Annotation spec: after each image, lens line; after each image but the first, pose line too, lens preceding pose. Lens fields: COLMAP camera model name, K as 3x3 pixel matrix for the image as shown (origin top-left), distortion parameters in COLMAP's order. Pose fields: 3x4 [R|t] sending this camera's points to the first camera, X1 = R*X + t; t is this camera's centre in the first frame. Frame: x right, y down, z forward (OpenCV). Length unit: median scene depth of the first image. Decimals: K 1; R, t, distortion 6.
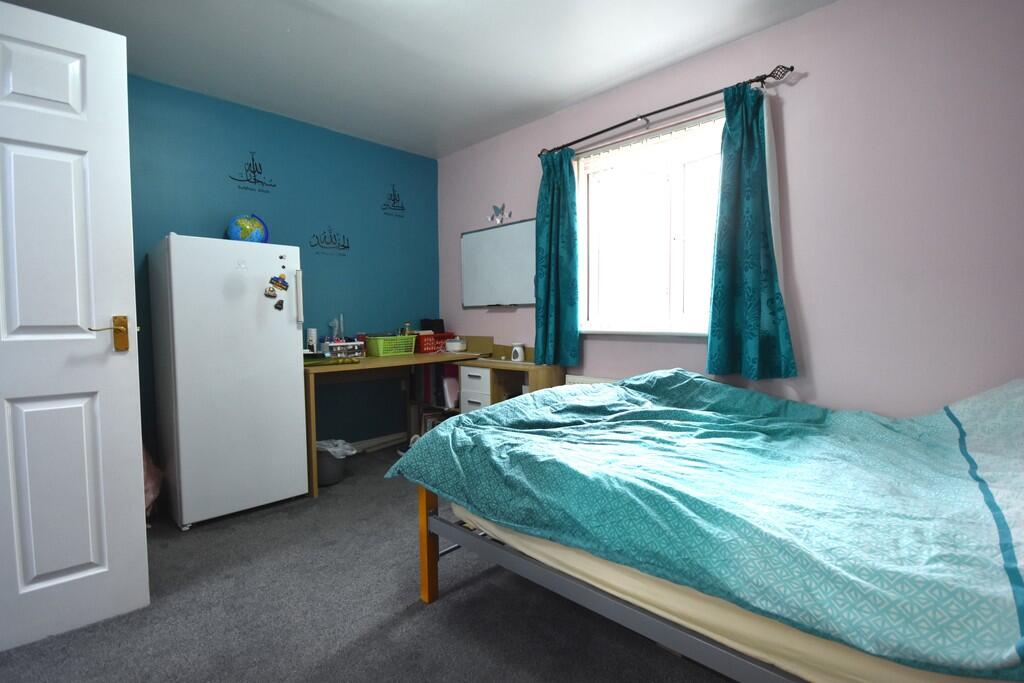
lens RADIAL K [[475.2, 0, 512.0], [0, 475.2, 341.5], [0, 0, 1]] dist [-0.001432, 0.000117]
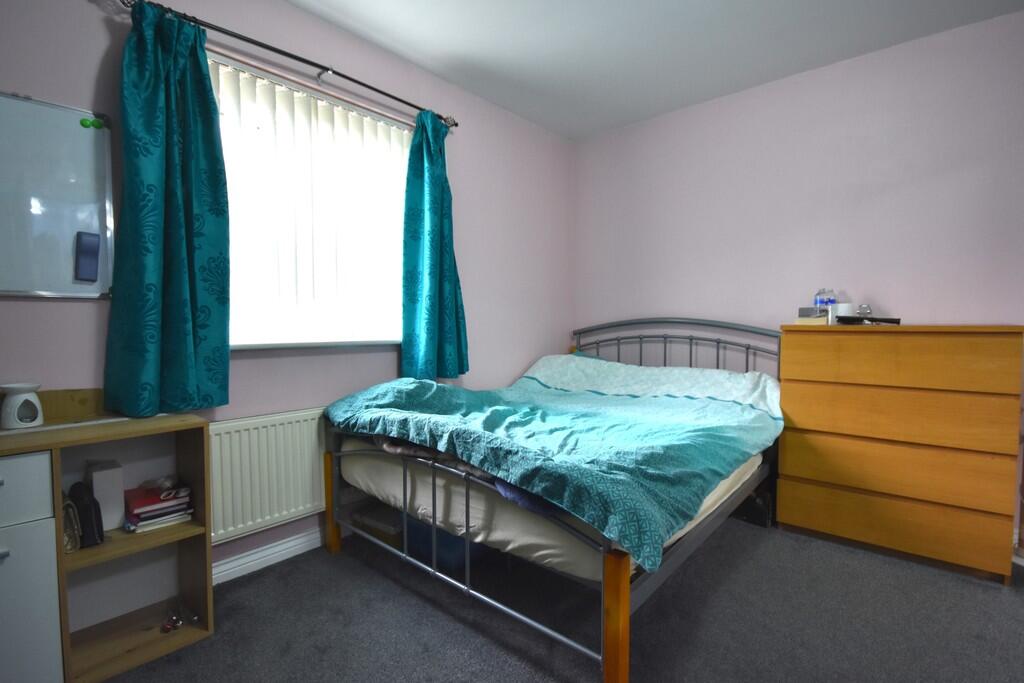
lens RADIAL K [[475.2, 0, 512.0], [0, 475.2, 341.5], [0, 0, 1]] dist [-0.001432, 0.000117]
pose [[-0.067398, -0.036468, 0.997059, -0.513144], [0.049165, 0.997996, 0.039825, -0.034798], [-0.996514, 0.051705, -0.065470, 0.711359]]
